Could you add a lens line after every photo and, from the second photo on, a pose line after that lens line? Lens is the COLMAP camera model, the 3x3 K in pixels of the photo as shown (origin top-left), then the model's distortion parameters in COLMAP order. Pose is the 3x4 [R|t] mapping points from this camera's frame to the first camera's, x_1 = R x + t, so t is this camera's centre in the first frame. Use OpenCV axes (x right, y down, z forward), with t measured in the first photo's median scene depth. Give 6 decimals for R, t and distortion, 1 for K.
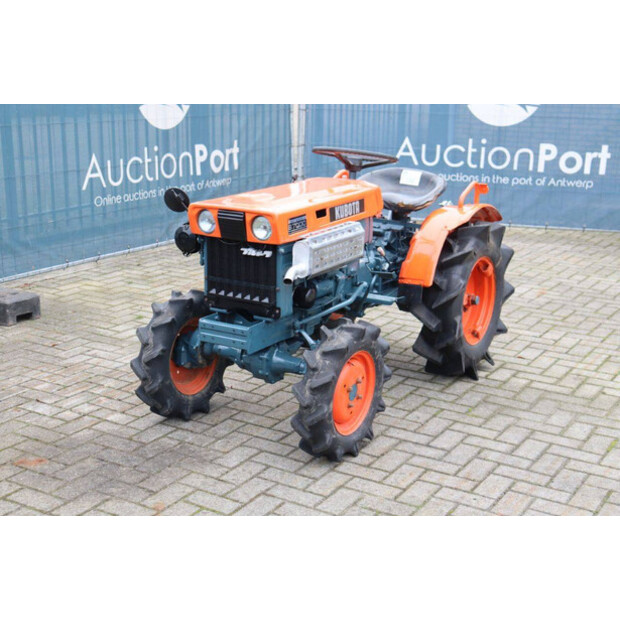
lens RADIAL K [[951.2, 0, 310.0], [0, 951.2, 310.0], [0, 0, 1]] dist [0.130401, 0.032708]
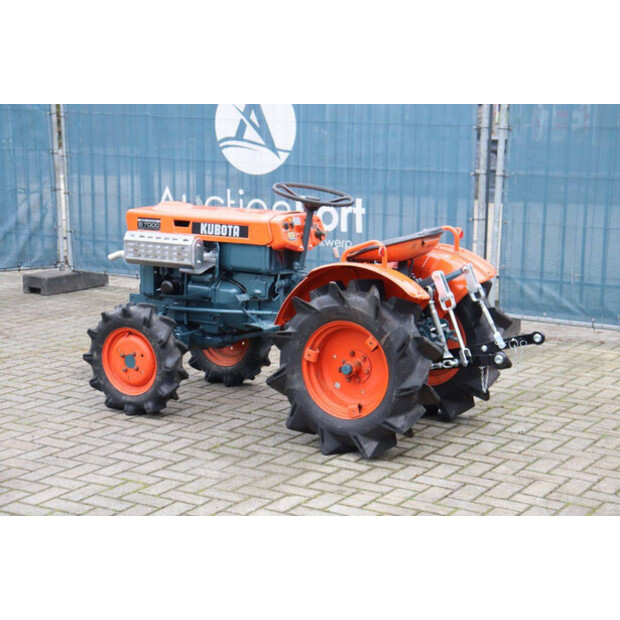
lens RADIAL K [[1271.3, 0, 310.0], [0, 1271.3, 310.0], [0, 0, 1]] dist [0.388062, -0.142517]
pose [[-0.003402, 0.150759, -0.988565, 0.873095], [-0.266231, 0.952755, 0.146214, -0.149588], [0.963903, 0.263684, 0.036896, 0.580426]]
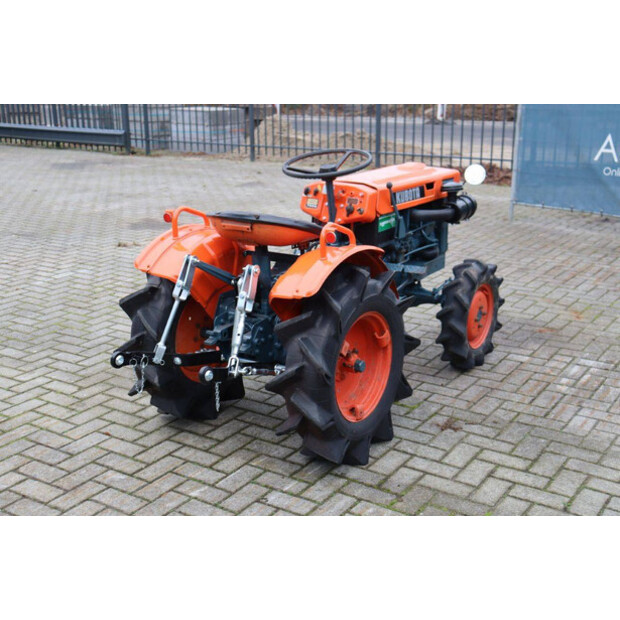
lens RADIAL K [[820.3, 0, 310.0], [0, 820.3, 310.0], [0, 0, 1]] dist [0.011627, 0.023978]
pose [[-0.999361, -0.019499, 0.029949, 0.019671], [-0.001064, 0.853886, 0.520460, -0.283110], [-0.035721, 0.520095, -0.853361, 1.066674]]
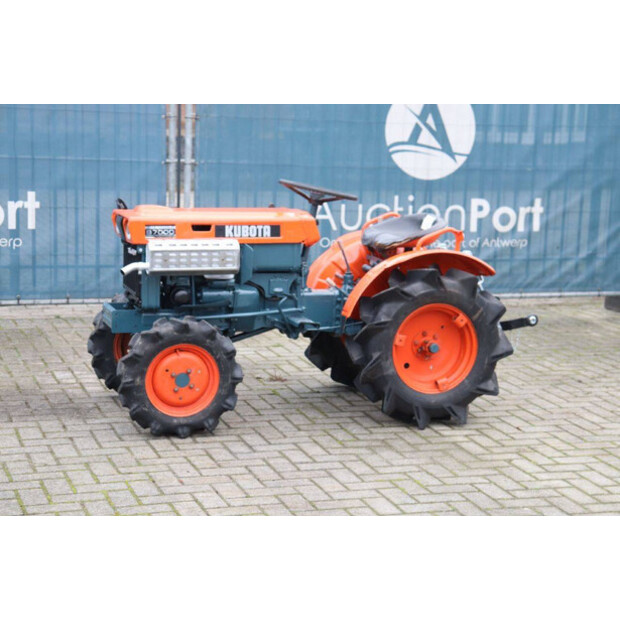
lens RADIAL K [[1366.4, 0, 336.3], [0, 1366.4, 280.2], [0, 0, 1]] dist [0.356355, 0.071819]
pose [[0.772212, 0.100399, -0.627383, 0.628884], [-0.183735, 0.980534, -0.069236, 0.023279], [0.608219, 0.168737, 0.775627, -0.114843]]
